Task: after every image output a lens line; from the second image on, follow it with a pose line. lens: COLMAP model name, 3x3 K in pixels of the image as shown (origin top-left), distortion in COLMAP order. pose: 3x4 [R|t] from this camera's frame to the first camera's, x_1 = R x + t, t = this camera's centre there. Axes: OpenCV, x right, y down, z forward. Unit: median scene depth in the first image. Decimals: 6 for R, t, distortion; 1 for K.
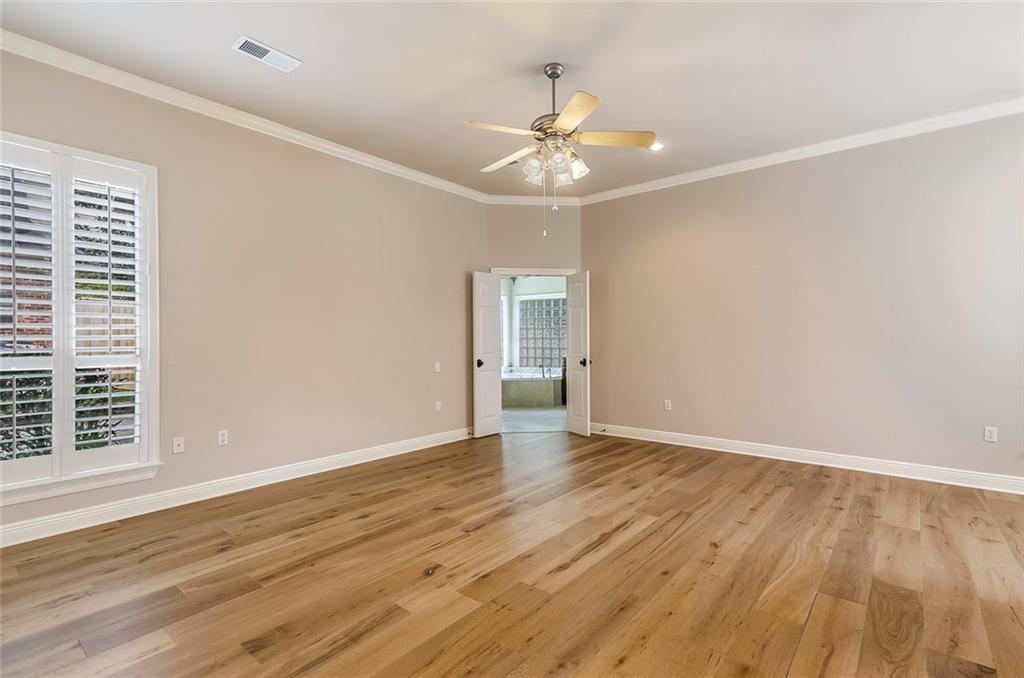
lens RADIAL K [[472.0, 0, 515.2], [0, 472.0, 341.4], [0, 0, 1]] dist [0.012488, 0.000341]
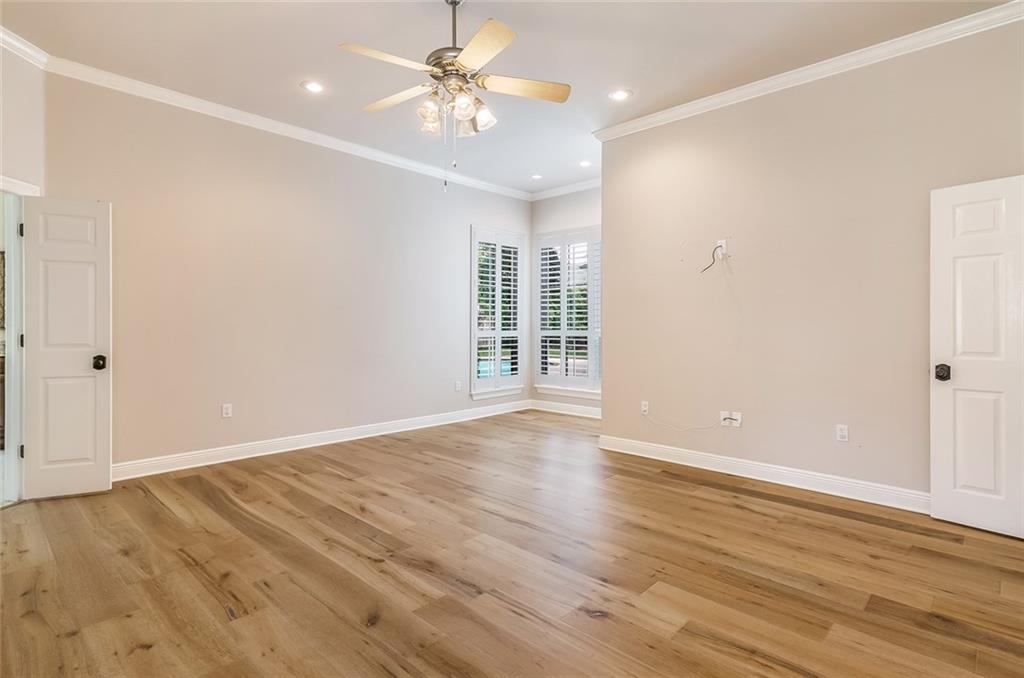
lens RADIAL K [[521.6, 0, 514.6], [0, 521.6, 333.3], [0, 0, 1]] dist [0.004390, 0.000195]
pose [[0.057299, -0.005150, 0.998344, -0.755100], [-0.001664, 0.999985, 0.005254, 0.009853], [-0.998356, -0.001962, 0.057289, 0.780700]]
